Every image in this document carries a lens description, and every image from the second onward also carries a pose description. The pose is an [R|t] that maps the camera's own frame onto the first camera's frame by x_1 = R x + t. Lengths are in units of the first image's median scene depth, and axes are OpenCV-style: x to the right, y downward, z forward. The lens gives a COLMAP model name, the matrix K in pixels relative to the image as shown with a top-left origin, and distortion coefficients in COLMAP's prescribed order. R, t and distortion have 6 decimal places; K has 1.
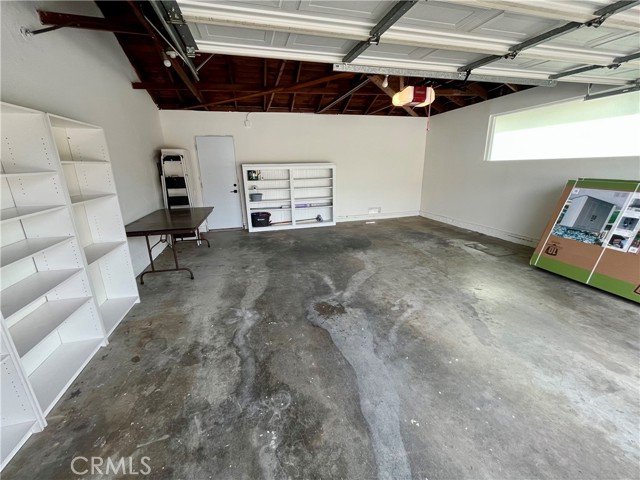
lens RADIAL K [[260.9, 0, 321.2], [0, 260.9, 238.3], [0, 0, 1]] dist [-0.000733, 0.000539]
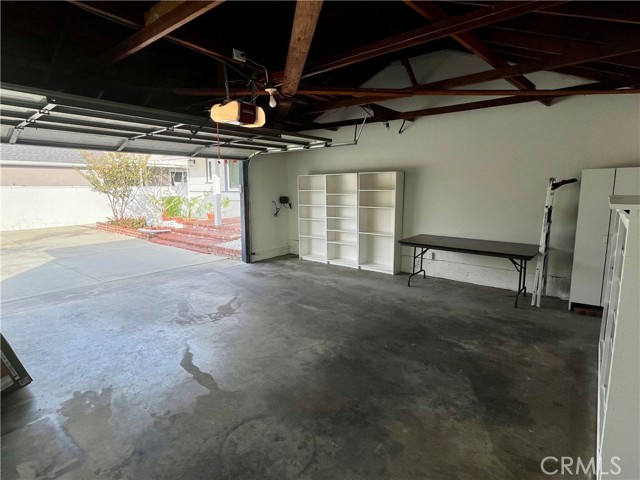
lens RADIAL K [[342.1, 0, 319.1], [0, 342.1, 238.4], [0, 0, 1]] dist [-0.001774, 0.000796]
pose [[-0.815609, 0.110210, -0.568011, 0.713432], [-0.138624, 0.915880, 0.376758, -0.583643], [0.561752, 0.386027, -0.731722, 1.865368]]
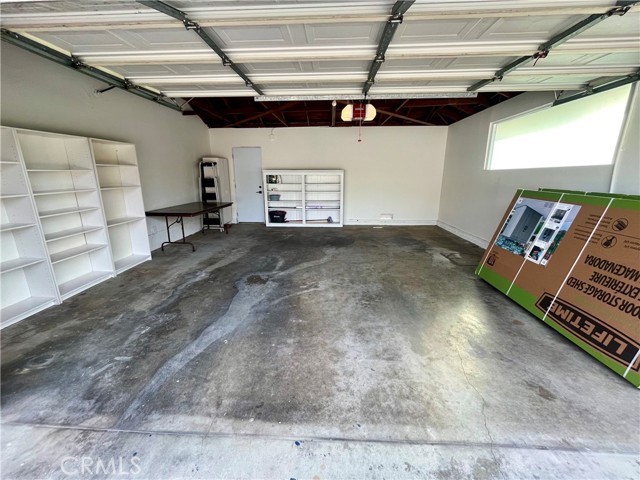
lens RADIAL K [[260.9, 0, 320.1], [0, 260.9, 239.6], [0, 0, 1]] dist [-0.000733, 0.000539]
pose [[0.950314, 0.092194, -0.297327, 0.553140], [-0.099692, 0.994967, -0.010120, 0.042275], [0.294897, 0.039259, 0.954722, -0.120575]]
